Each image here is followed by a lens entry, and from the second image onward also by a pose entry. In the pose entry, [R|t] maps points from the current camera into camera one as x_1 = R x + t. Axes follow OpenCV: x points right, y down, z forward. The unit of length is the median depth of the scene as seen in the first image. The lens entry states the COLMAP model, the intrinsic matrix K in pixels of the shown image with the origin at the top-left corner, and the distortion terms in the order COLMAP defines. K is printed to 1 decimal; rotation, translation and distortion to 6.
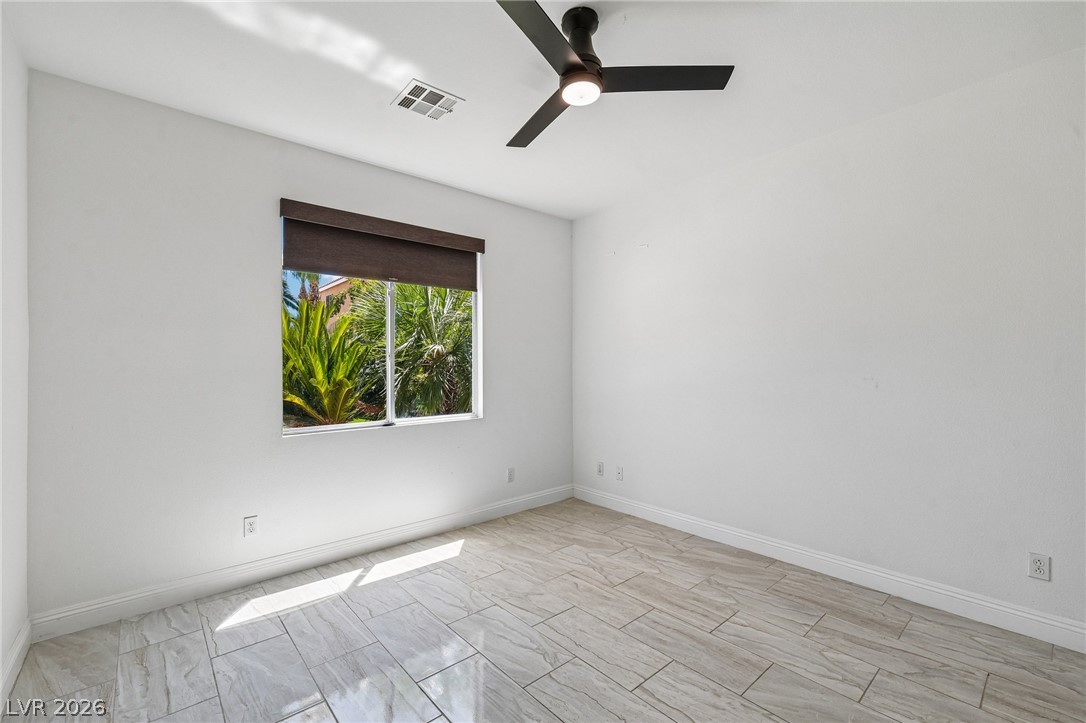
lens RADIAL K [[462.8, 0, 535.3], [0, 462.8, 362.7], [0, 0, 1]] dist [-0.002982, 0.001085]
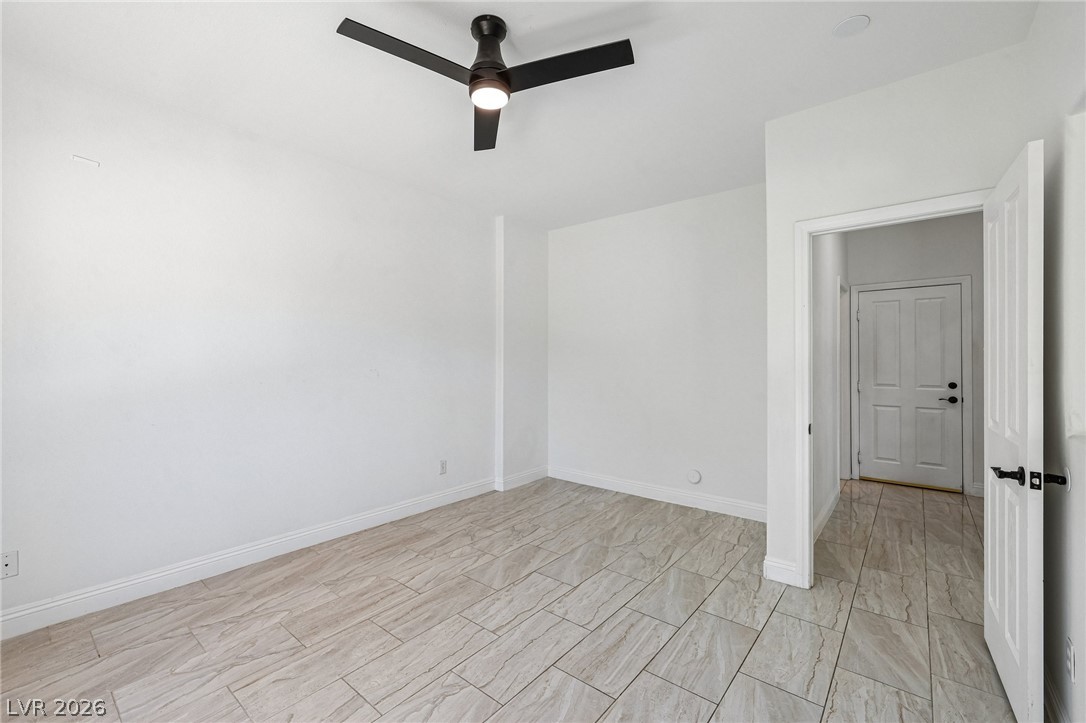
lens RADIAL K [[454.6, 0, 537.5], [0, 454.6, 364.5], [0, 0, 1]] dist [-0.000068, -0.000193]
pose [[-0.162201, -0.011782, 0.986687, -0.659391], [-0.007415, 0.999915, 0.010720, -0.001866], [-0.986730, -0.005578, -0.162275, 0.757141]]
